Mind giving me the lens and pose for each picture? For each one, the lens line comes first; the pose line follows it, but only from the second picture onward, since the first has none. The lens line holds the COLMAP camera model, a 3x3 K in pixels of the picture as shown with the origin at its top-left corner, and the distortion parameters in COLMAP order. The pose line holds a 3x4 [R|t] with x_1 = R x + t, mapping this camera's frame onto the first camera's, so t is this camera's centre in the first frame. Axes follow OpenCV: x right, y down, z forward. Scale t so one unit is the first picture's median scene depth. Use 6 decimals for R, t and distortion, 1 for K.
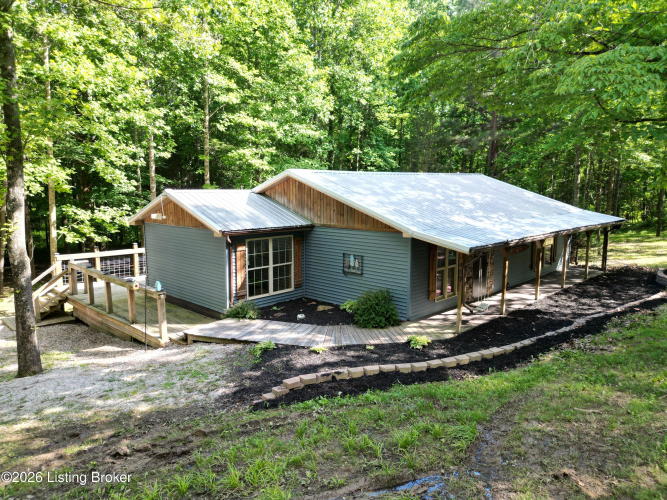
lens RADIAL K [[509.1, 0, 308.1], [0, 509.1, 249.3], [0, 0, 1]] dist [0.075358, -0.000686]
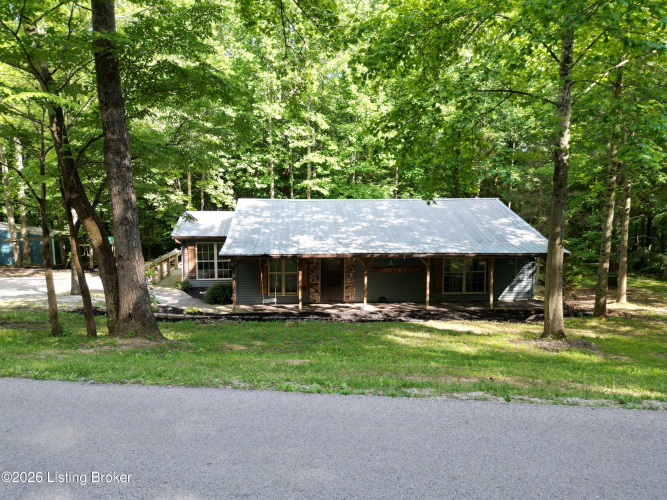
lens RADIAL K [[471.9, 0, 329.6], [0, 471.9, 248.7], [0, 0, 1]] dist [0.072199, -0.074799]
pose [[0.783599, 0.075556, -0.616655, 1.100319], [-0.081523, 0.996500, 0.018503, -0.059438], [0.615895, 0.035773, 0.787016, 0.059800]]
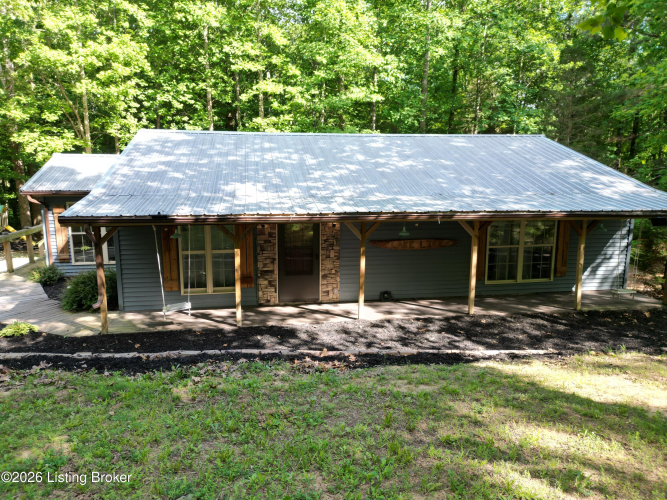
lens RADIAL K [[471.9, 0, 329.6], [0, 471.9, 248.7], [0, 0, 1]] dist [0.072199, -0.074799]
pose [[0.832756, 0.097340, -0.545016, 0.766677], [-0.074210, 0.995164, 0.064348, -0.025185], [0.548644, -0.013140, 0.835953, 0.480868]]
